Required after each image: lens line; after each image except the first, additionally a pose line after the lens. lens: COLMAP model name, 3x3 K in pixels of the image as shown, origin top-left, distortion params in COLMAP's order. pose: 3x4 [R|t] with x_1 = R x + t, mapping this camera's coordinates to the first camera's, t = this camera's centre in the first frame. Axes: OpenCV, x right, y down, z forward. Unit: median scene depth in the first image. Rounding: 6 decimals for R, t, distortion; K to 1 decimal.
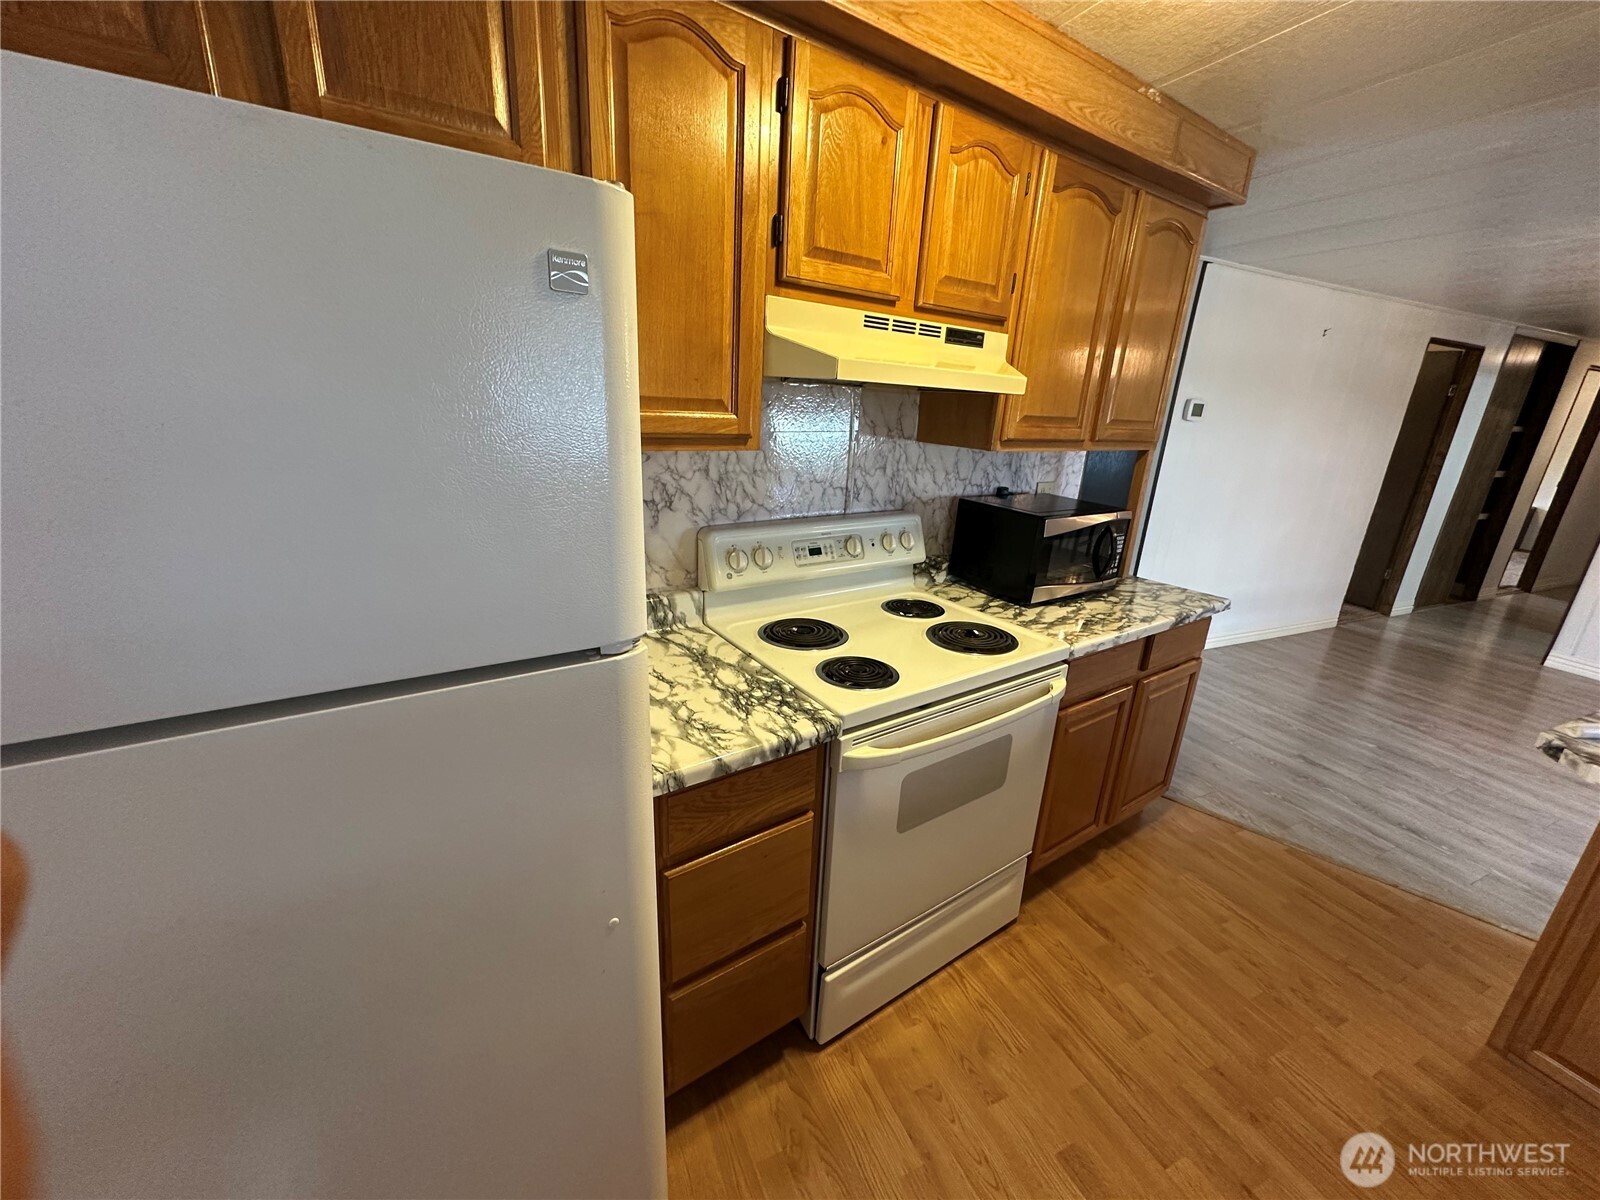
lens RADIAL K [[637.0, 0, 800.0], [0, 637.0, 598.1], [0, 0, 1]] dist [-0.003322, 0.000692]
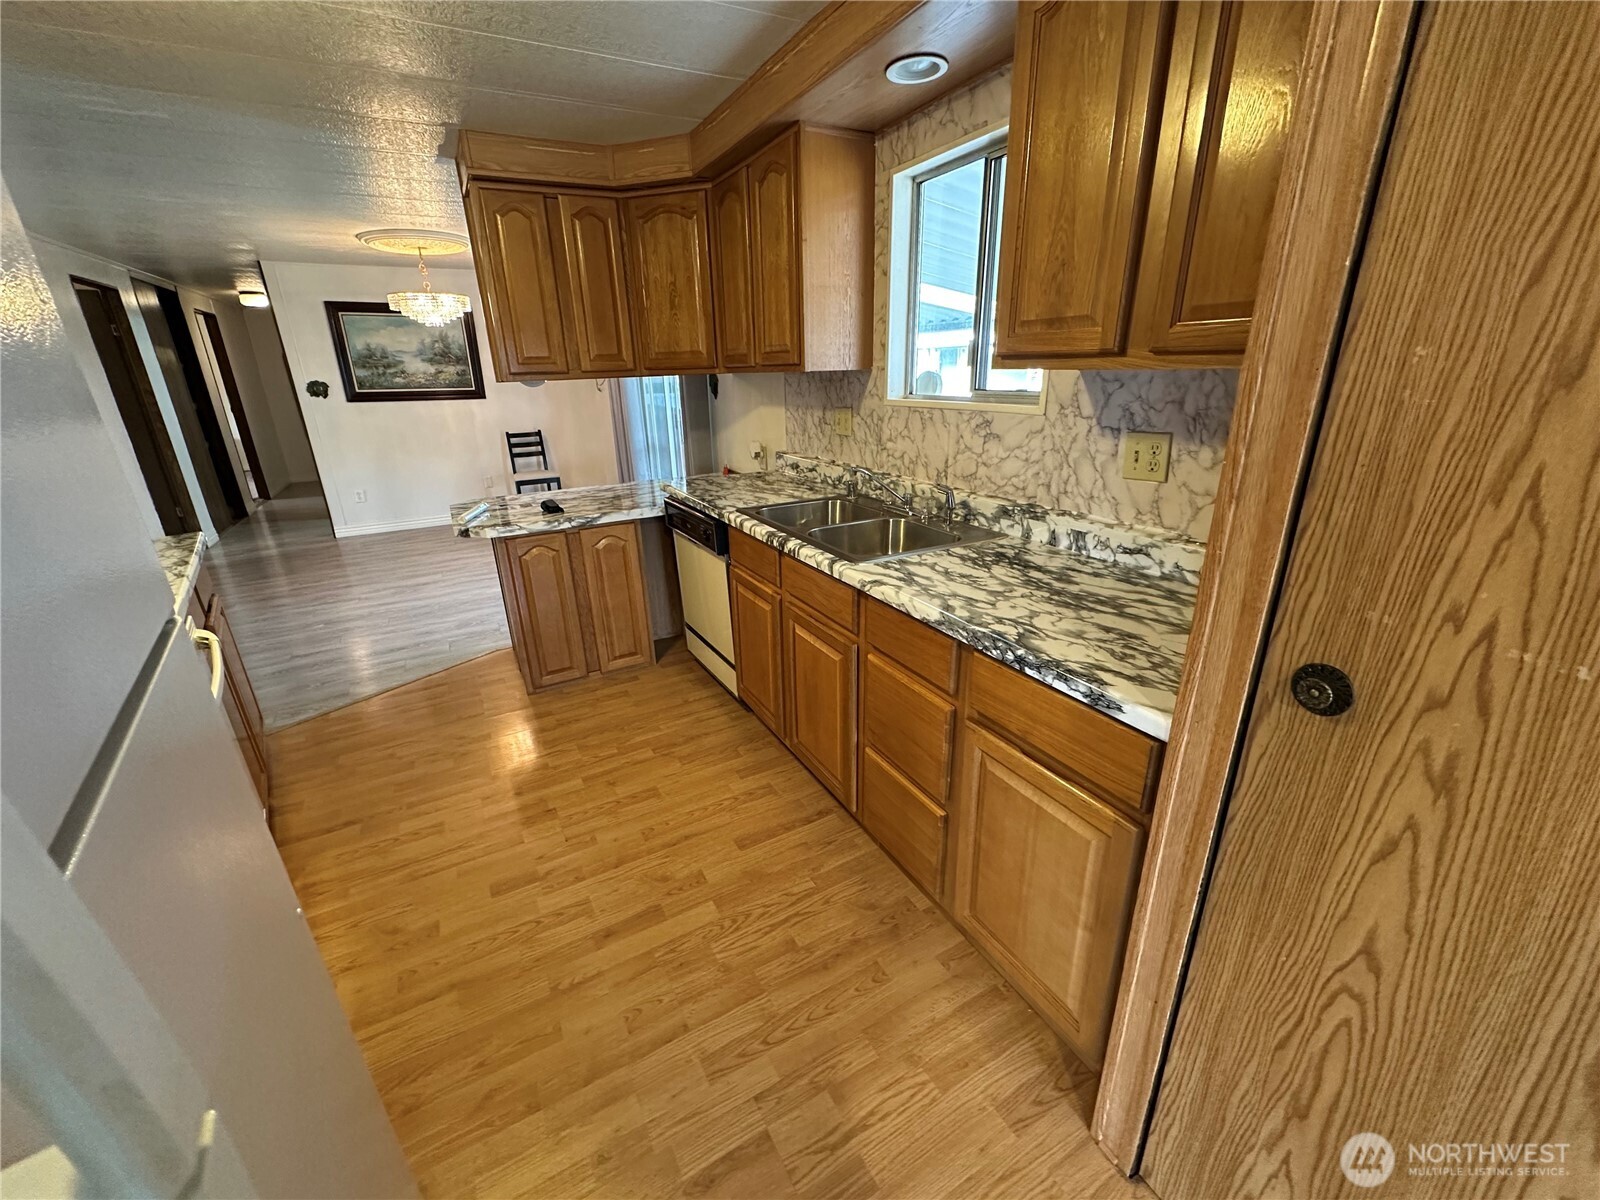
lens RADIAL K [[637.0, 0, 800.0], [0, 637.0, 598.1], [0, 0, 1]] dist [-0.003322, 0.000692]
pose [[-0.075780, -0.393110, 0.916364, -0.432211], [0.323279, 0.859679, 0.395527, -0.000346], [-0.943264, 0.326214, 0.061938, 0.055673]]
